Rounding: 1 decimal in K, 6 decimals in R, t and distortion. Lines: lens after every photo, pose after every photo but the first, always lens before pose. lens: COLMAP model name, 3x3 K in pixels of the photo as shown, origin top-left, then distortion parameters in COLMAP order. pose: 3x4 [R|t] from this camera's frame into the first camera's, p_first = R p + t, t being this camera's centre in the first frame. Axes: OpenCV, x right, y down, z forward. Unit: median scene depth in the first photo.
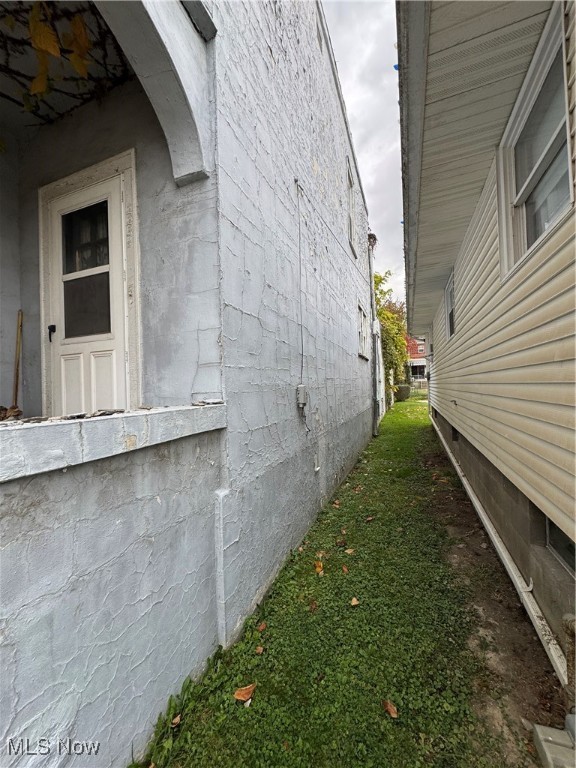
lens RADIAL K [[307.0, 0, 287.9], [0, 307.0, 384.0], [0, 0, 1]] dist [-0.002131, 0.000332]
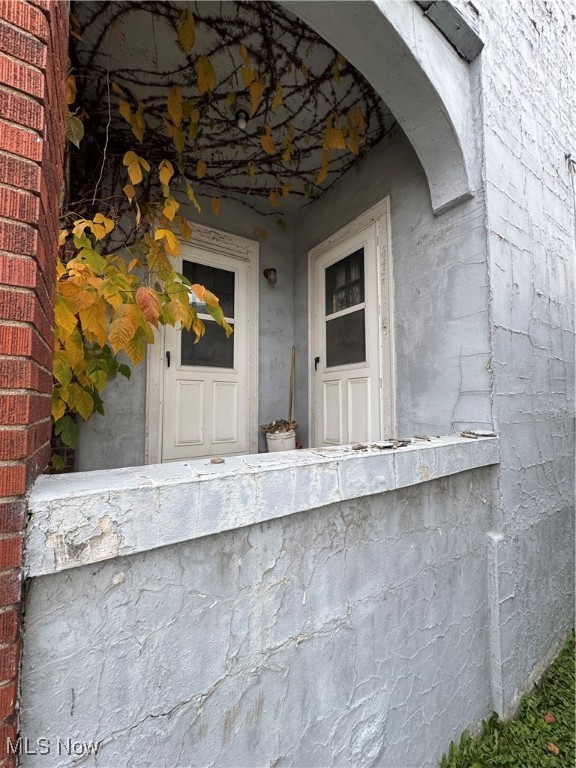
lens RADIAL K [[307.0, 0, 286.6], [0, 307.0, 383.6], [0, 0, 1]] dist [-0.002131, 0.000332]
pose [[0.807992, -0.006387, -0.589158, -0.165565], [-0.018100, 0.999200, -0.035655, -0.045598], [0.588915, 0.039473, 0.807230, -0.092628]]
